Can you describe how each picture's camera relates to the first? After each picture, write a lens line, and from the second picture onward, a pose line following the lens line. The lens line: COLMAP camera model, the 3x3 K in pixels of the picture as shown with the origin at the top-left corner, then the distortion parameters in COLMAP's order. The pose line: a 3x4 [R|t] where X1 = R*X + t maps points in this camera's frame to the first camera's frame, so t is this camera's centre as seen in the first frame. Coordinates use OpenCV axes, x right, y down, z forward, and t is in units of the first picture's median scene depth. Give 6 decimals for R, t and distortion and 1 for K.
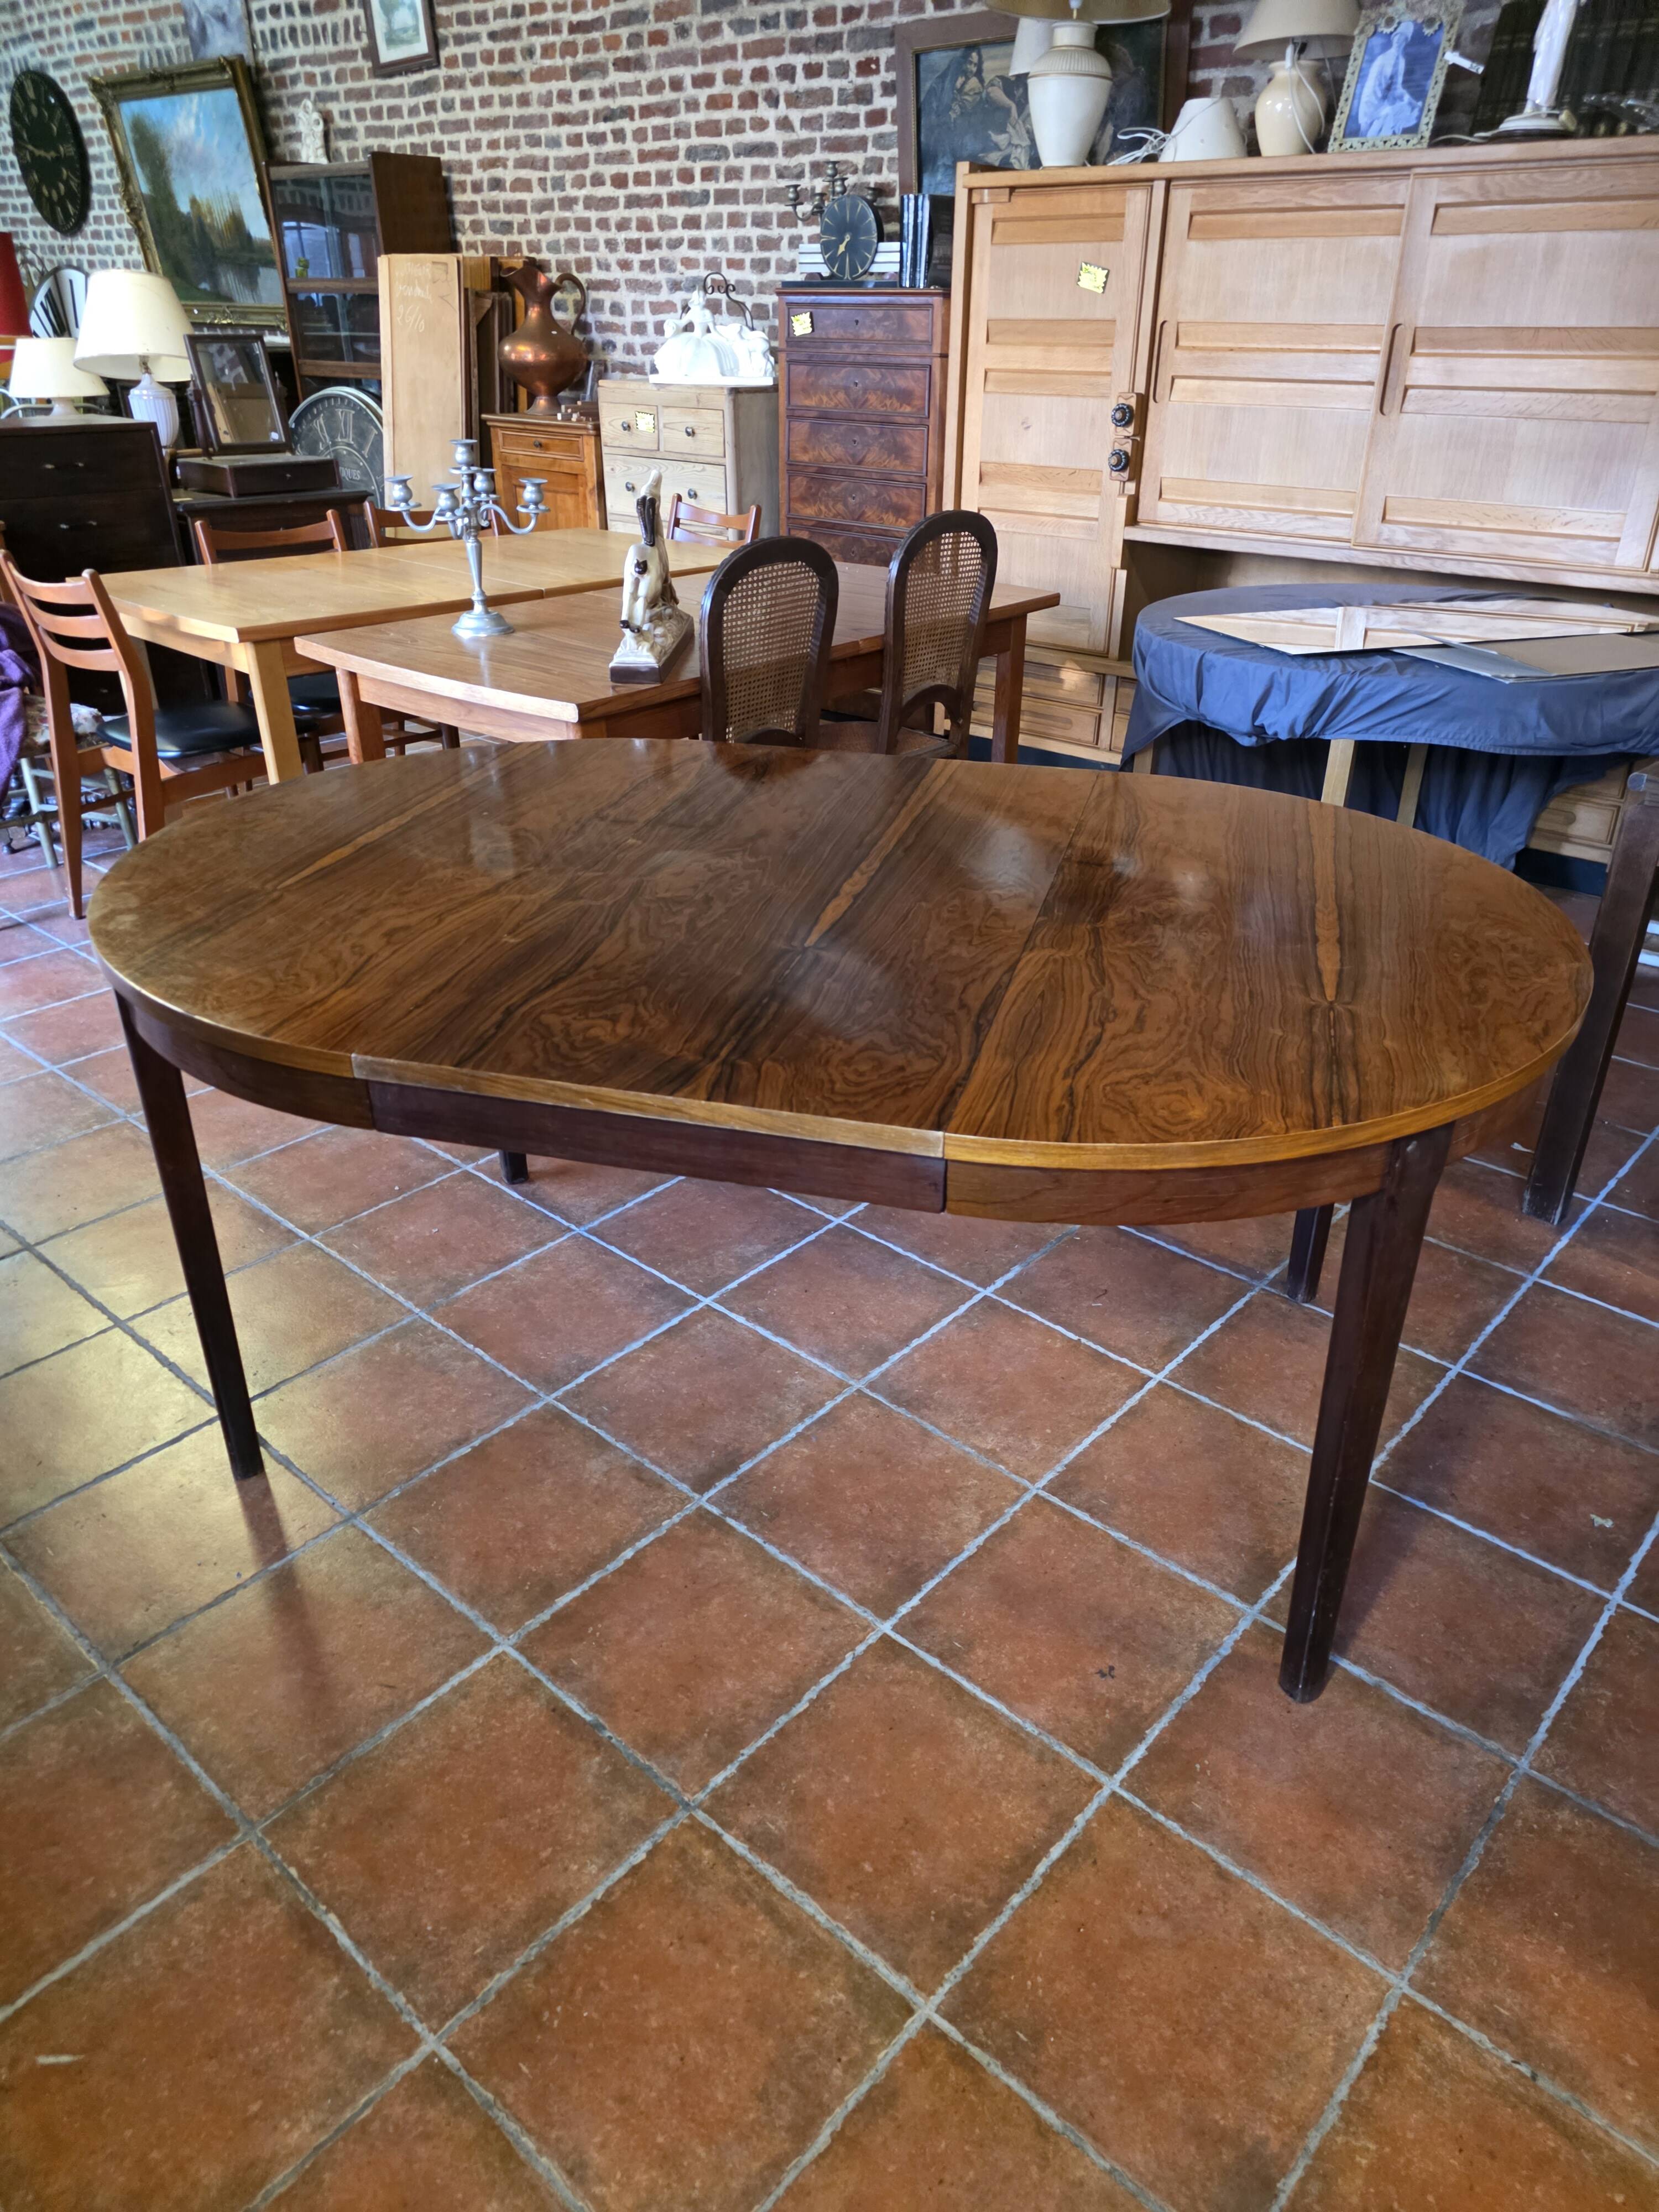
lens RADIAL K [[1479.8, 0, 854.0], [0, 1479.8, 1103.8], [0, 0, 1]] dist [0.051305, -0.040080]
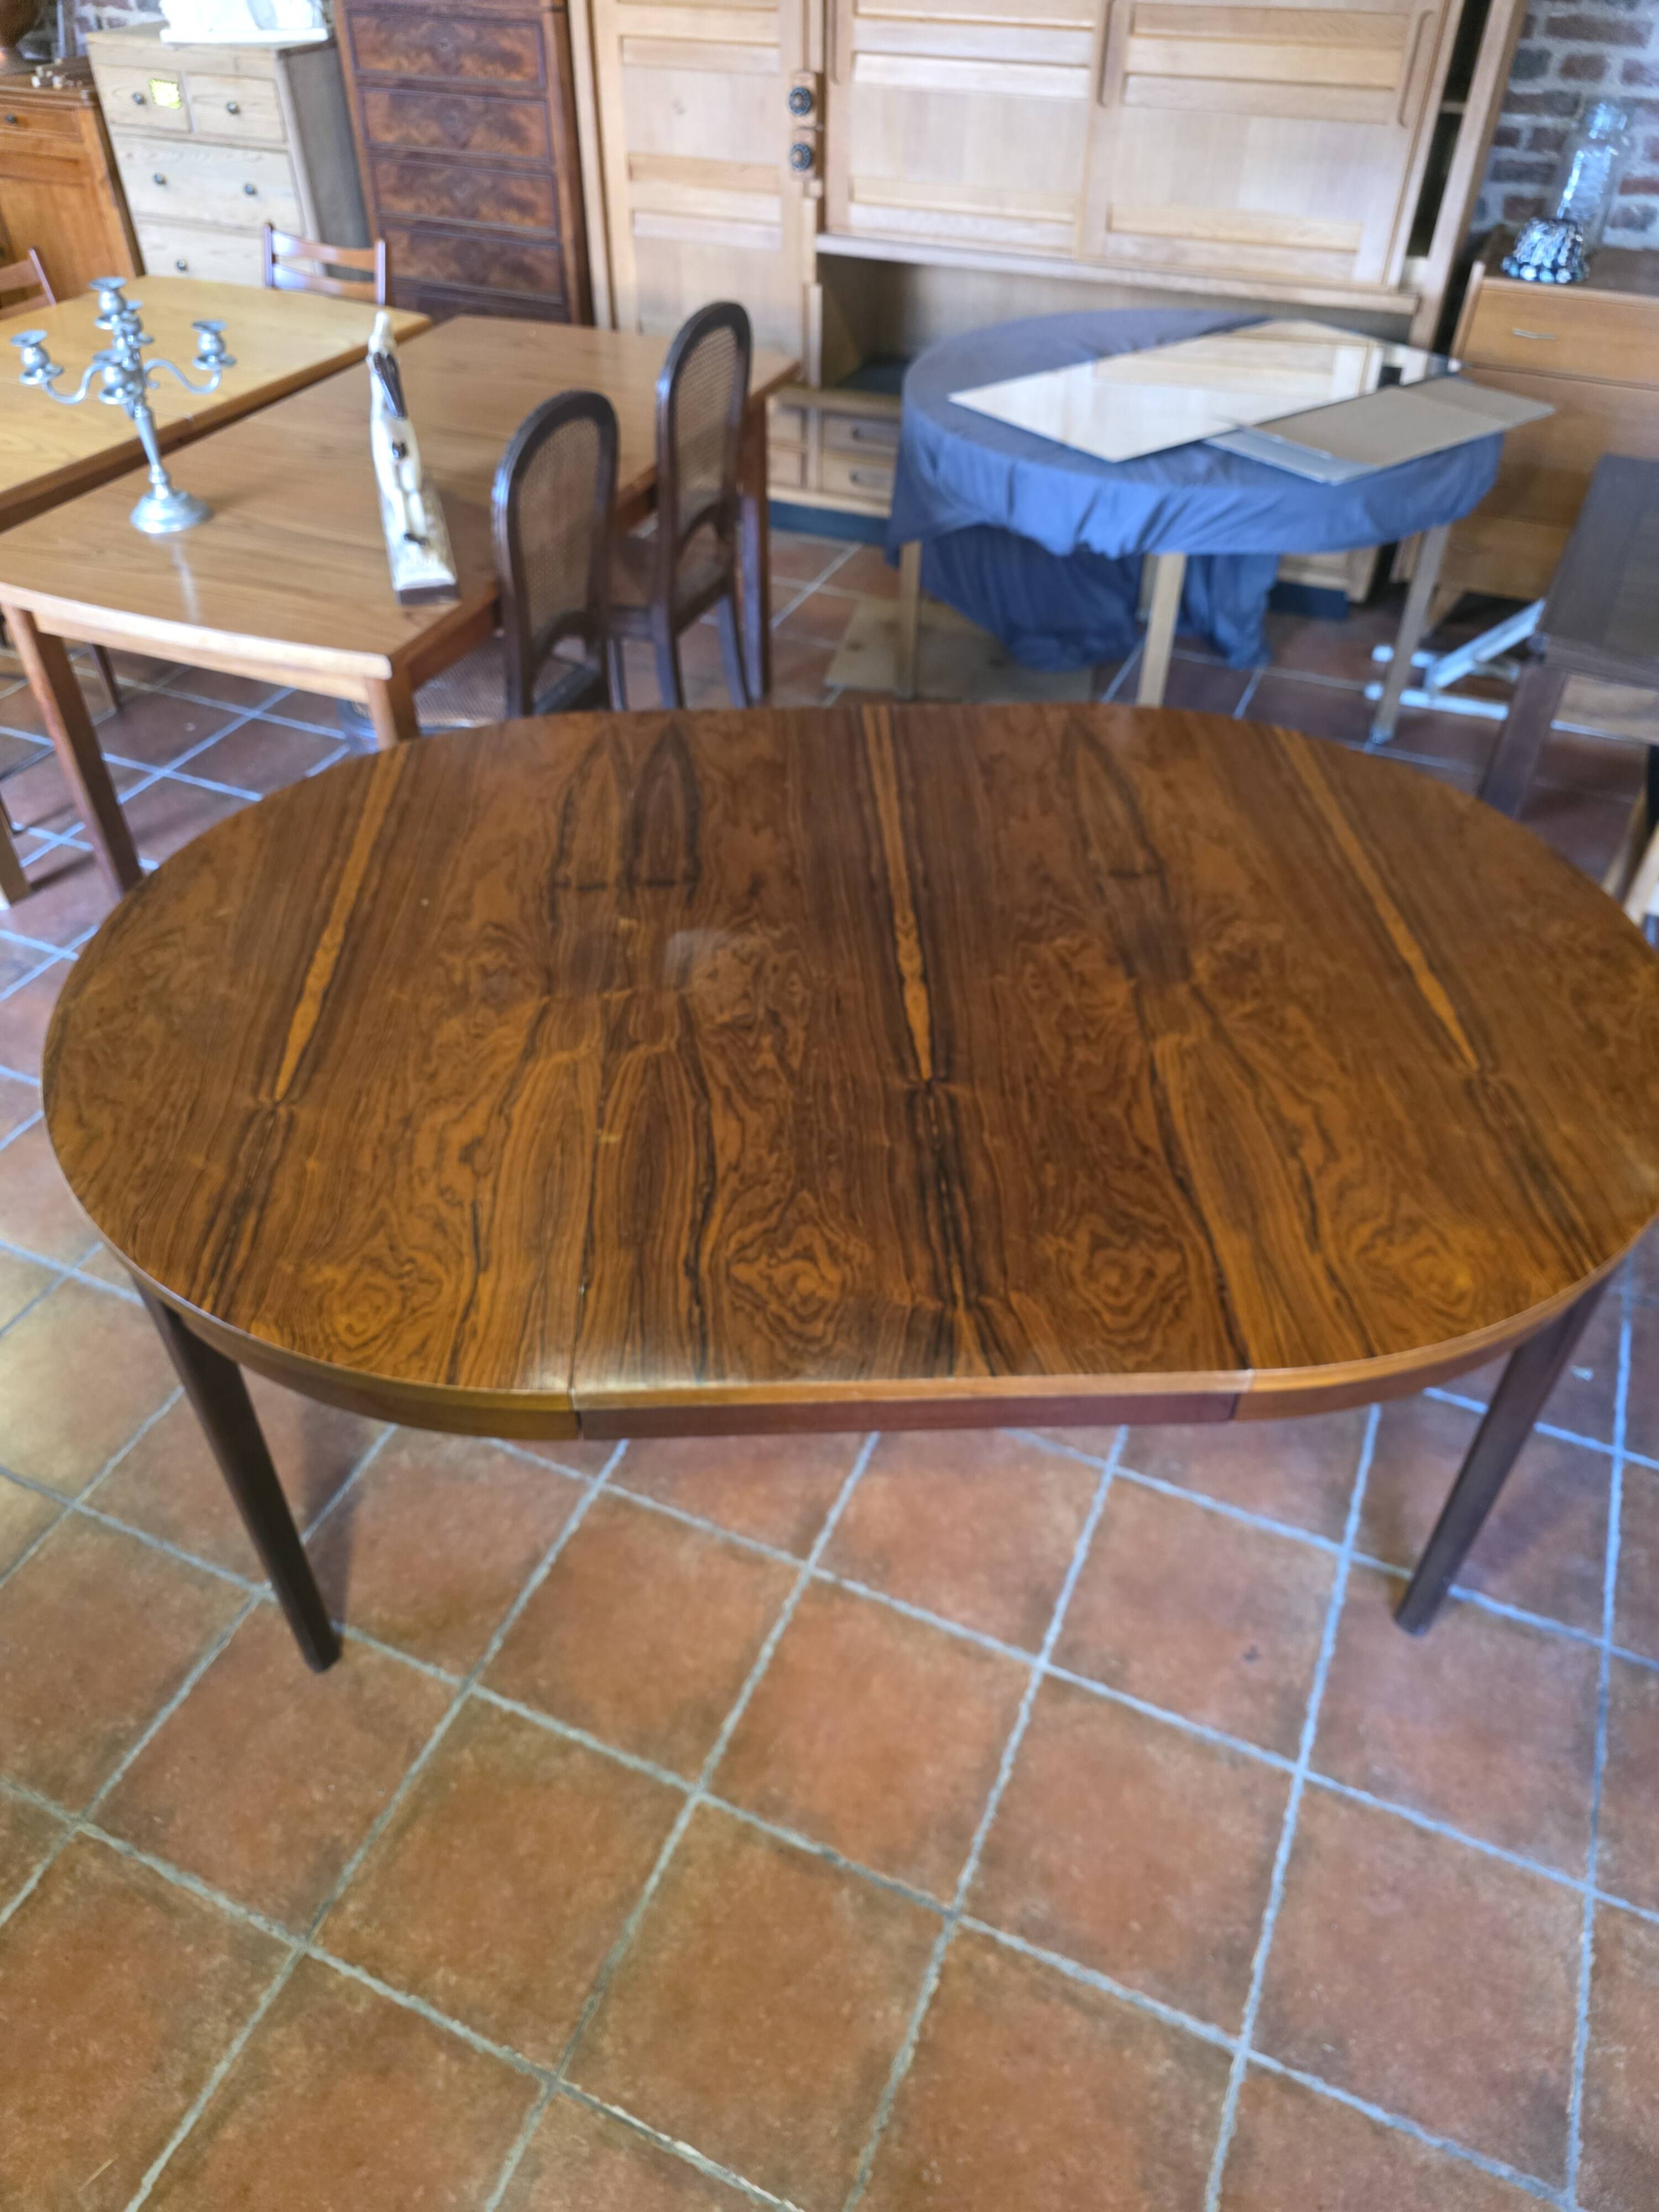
lens RADIAL K [[1501.1, 0, 811.4], [0, 1501.1, 1097.0], [0, 0, 1]] dist [0.023404, -0.023944]
pose [[0.956732, -0.198427, 0.212816, -0.158088], [0.142178, 0.956943, 0.253072, -0.179606], [-0.253869, -0.211864, 0.943750, 0.075195]]
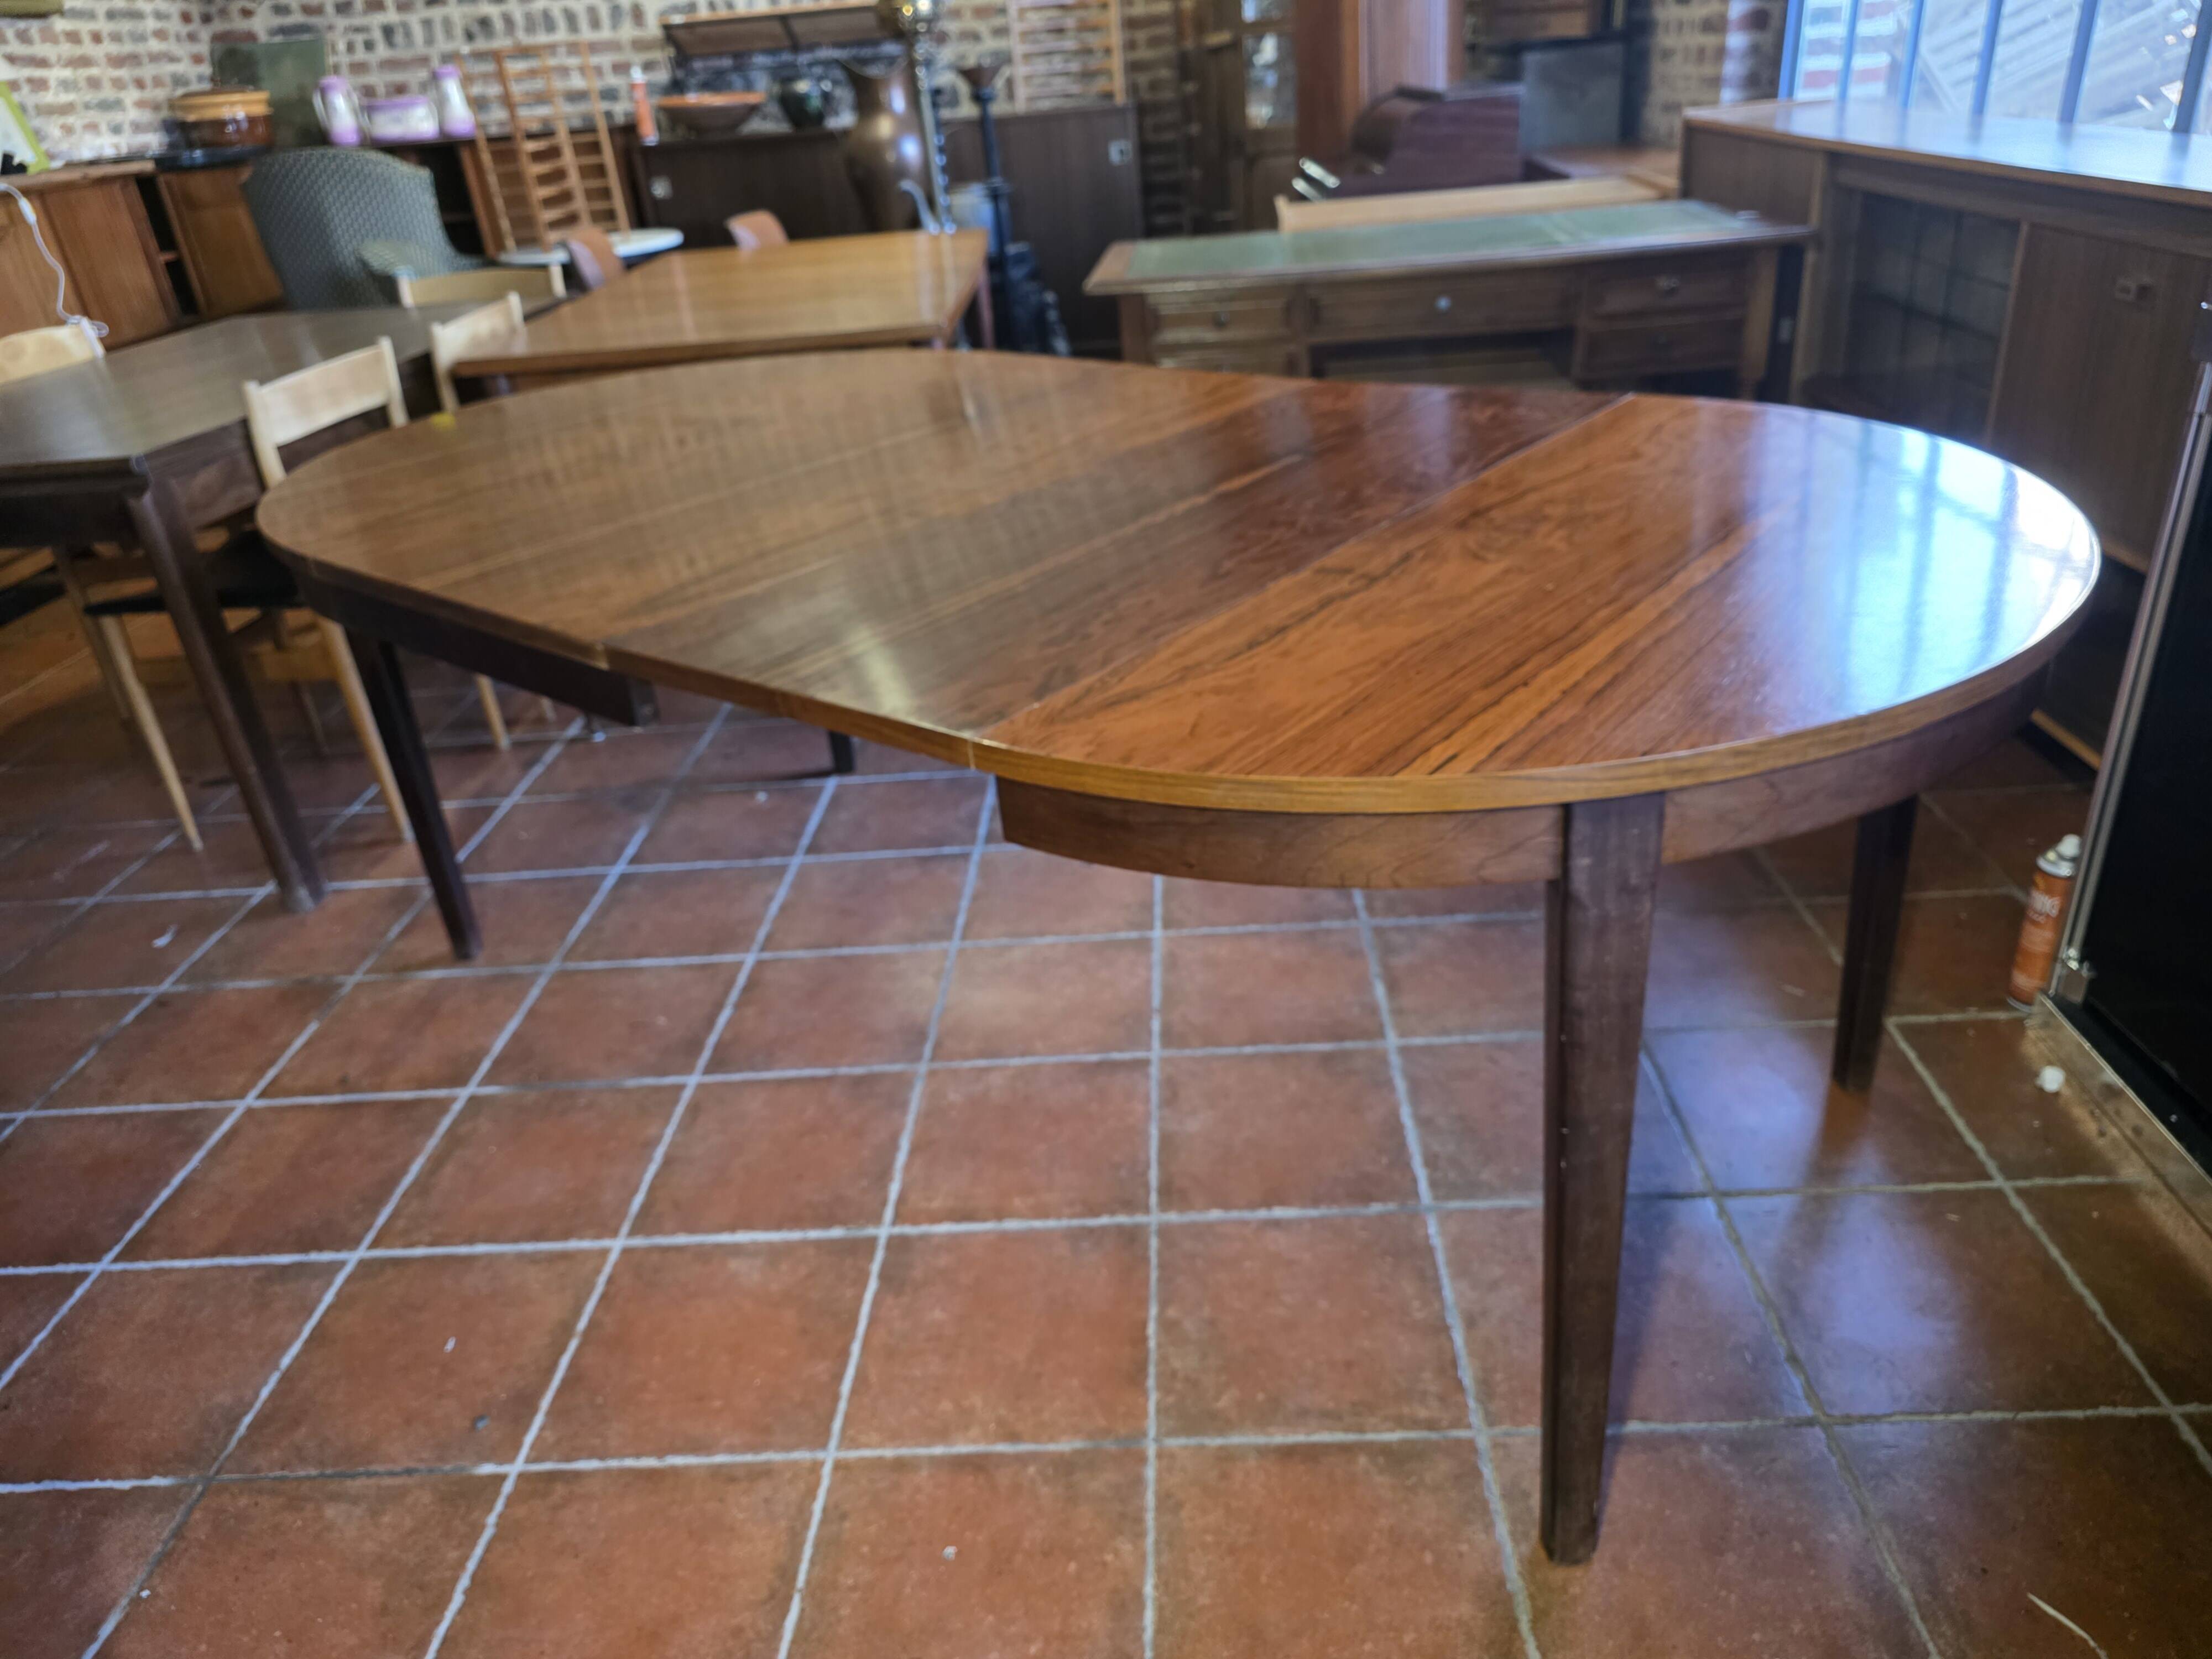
lens RADIAL K [[1517.7, 0, 1125.2], [0, 1517.7, 823.6], [0, 0, 1]] dist [0.005679, -0.007991]
pose [[-0.636212, -0.311865, 0.705673, -0.483360], [0.428327, 0.617975, 0.659274, -0.327428], [-0.641693, 0.721697, -0.259583, 0.731107]]
